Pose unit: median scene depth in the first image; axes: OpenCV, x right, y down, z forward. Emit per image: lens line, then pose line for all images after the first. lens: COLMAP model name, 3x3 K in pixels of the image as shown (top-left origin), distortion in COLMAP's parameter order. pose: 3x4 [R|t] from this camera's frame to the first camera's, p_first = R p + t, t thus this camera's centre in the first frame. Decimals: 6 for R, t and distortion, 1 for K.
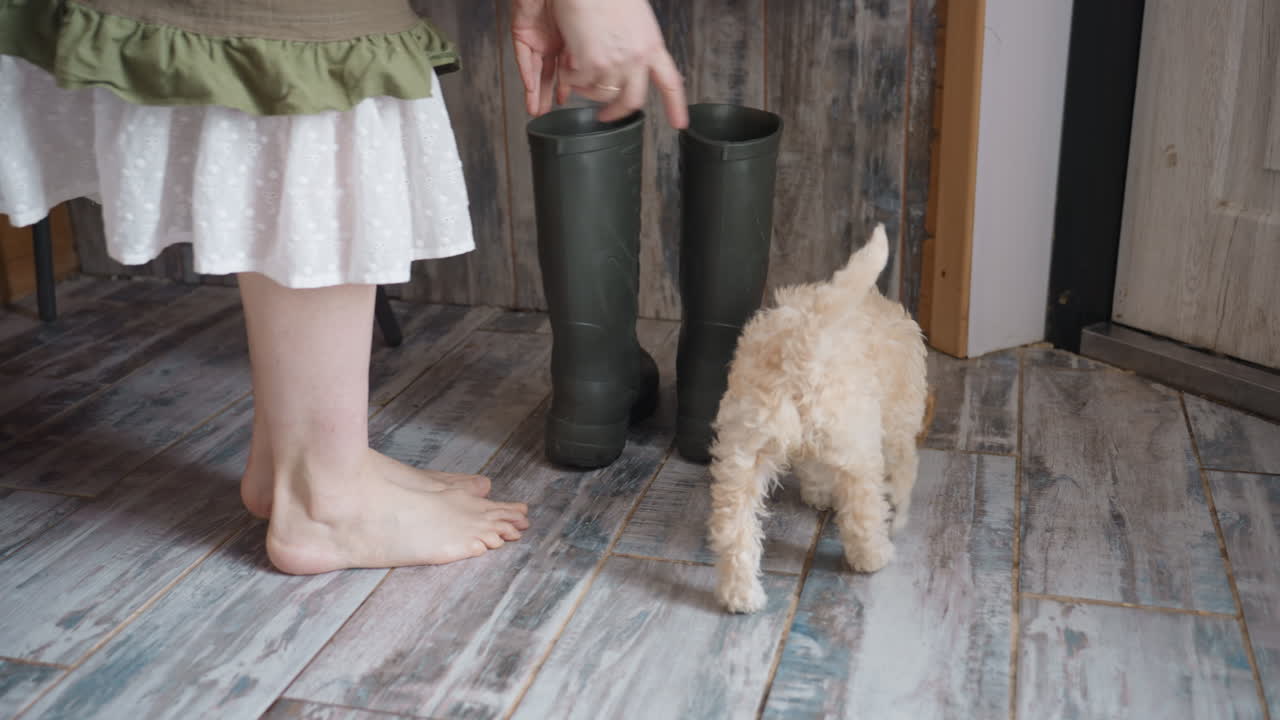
lens RADIAL K [[1393.1, 0, 644.4], [0, 1393.1, 360.2], [0, 0, 1]] dist [-0.002147, 0.000000]
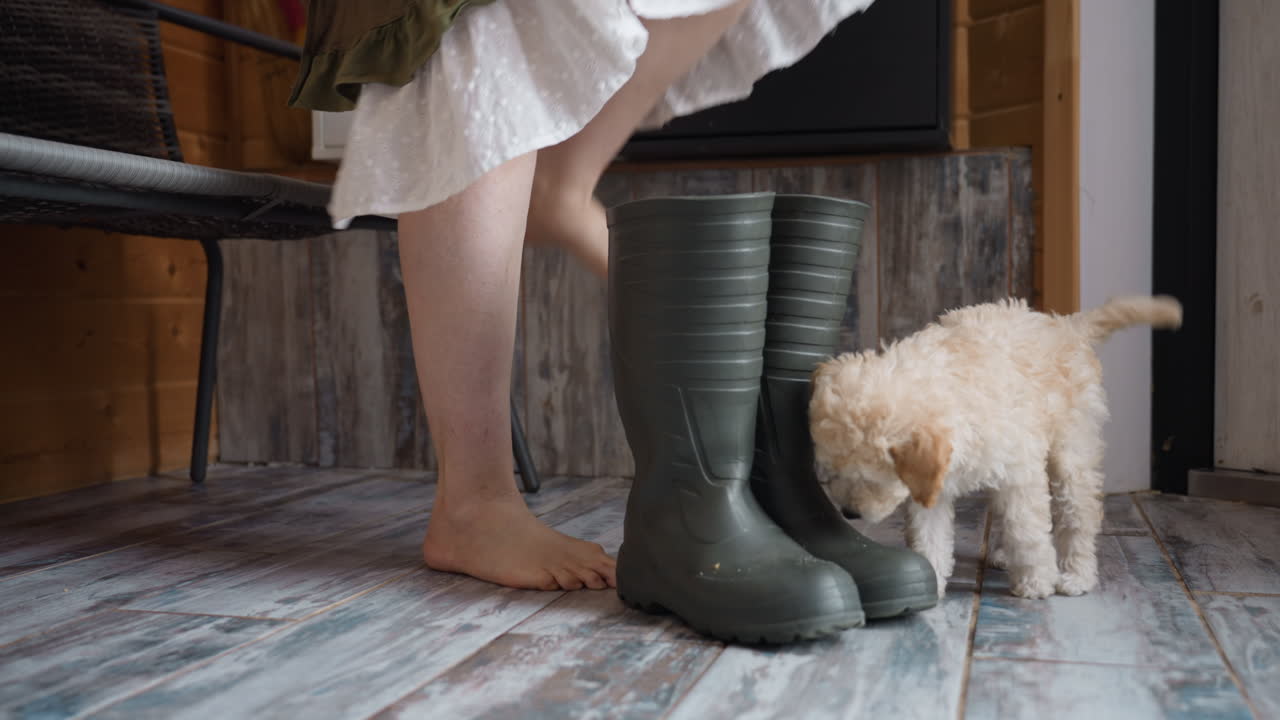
lens RADIAL K [[1393.1, 0, 636.8], [0, 1393.1, 359.9], [0, 0, 1]] dist [-0.002147, 0.000000]
pose [[0.999900, 0.011536, -0.008139, -0.099159], [-0.013474, 0.951874, -0.306193, 0.230907], [0.004215, 0.306273, 0.951935, -0.037353]]
